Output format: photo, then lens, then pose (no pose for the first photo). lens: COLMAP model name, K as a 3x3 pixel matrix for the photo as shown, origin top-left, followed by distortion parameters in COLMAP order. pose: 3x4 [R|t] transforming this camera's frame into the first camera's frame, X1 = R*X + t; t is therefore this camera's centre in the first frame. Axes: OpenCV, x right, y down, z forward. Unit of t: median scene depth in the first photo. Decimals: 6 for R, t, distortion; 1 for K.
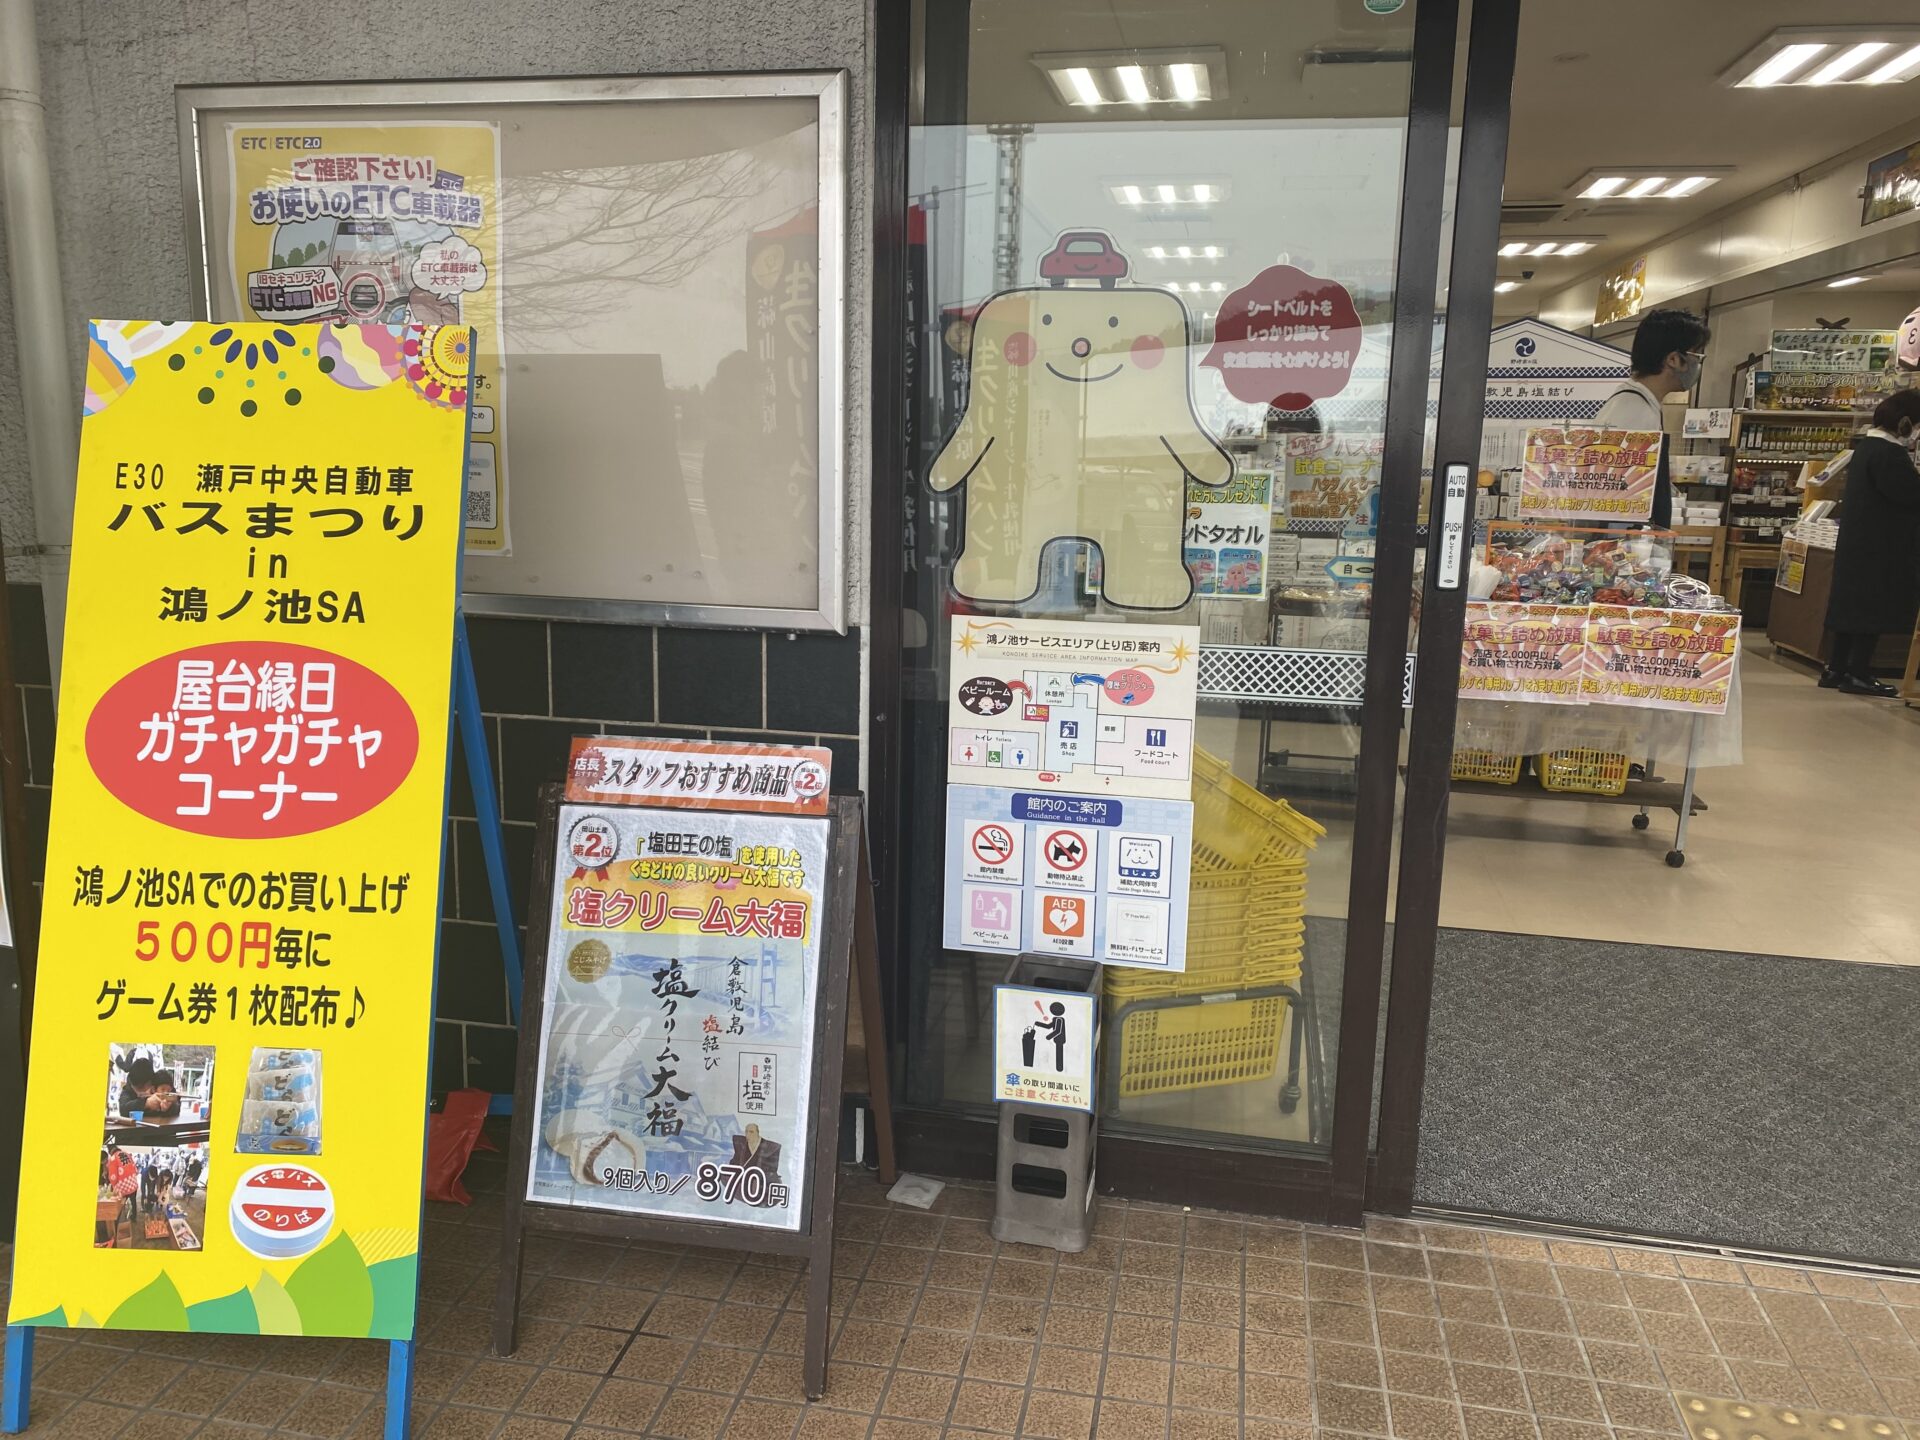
lens RADIAL K [[1463.0, 0, 957.3], [0, 1463.0, 721.1], [0, 0, 1]] dist [0.005144, 0.000767]
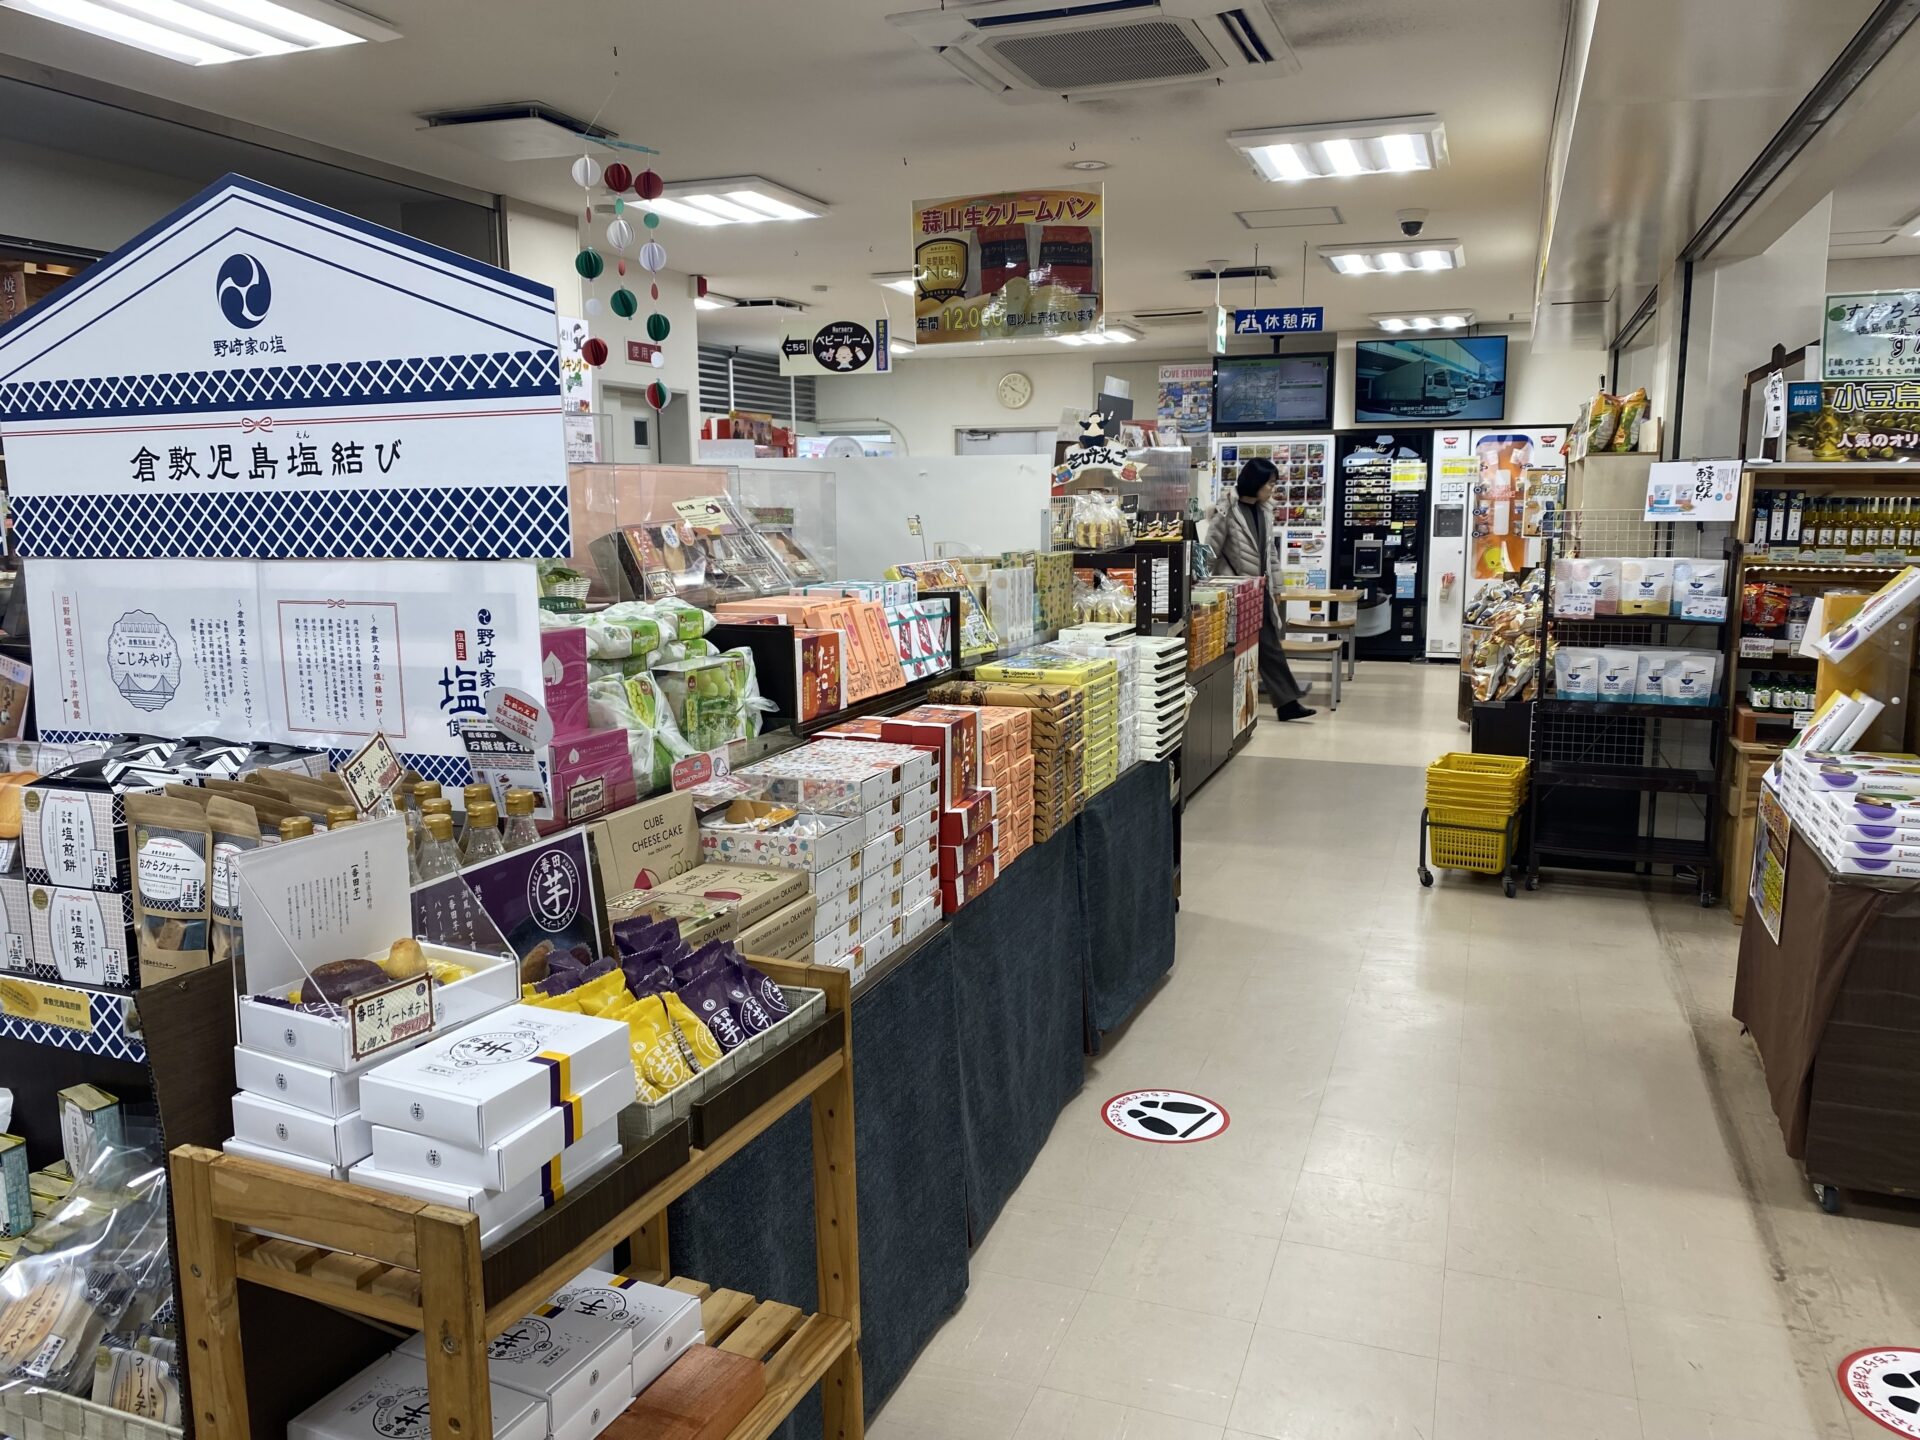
lens RADIAL K [[1463.0, 0, 962.8], [0, 1463.0, 715.7], [0, 0, 1]] dist [0.005144, 0.000767]
pose [[0.986970, 0.001116, -0.160898, 0.357611], [-0.007643, 0.999172, -0.039951, -0.109297], [0.160720, 0.040661, 0.986162, 0.491958]]
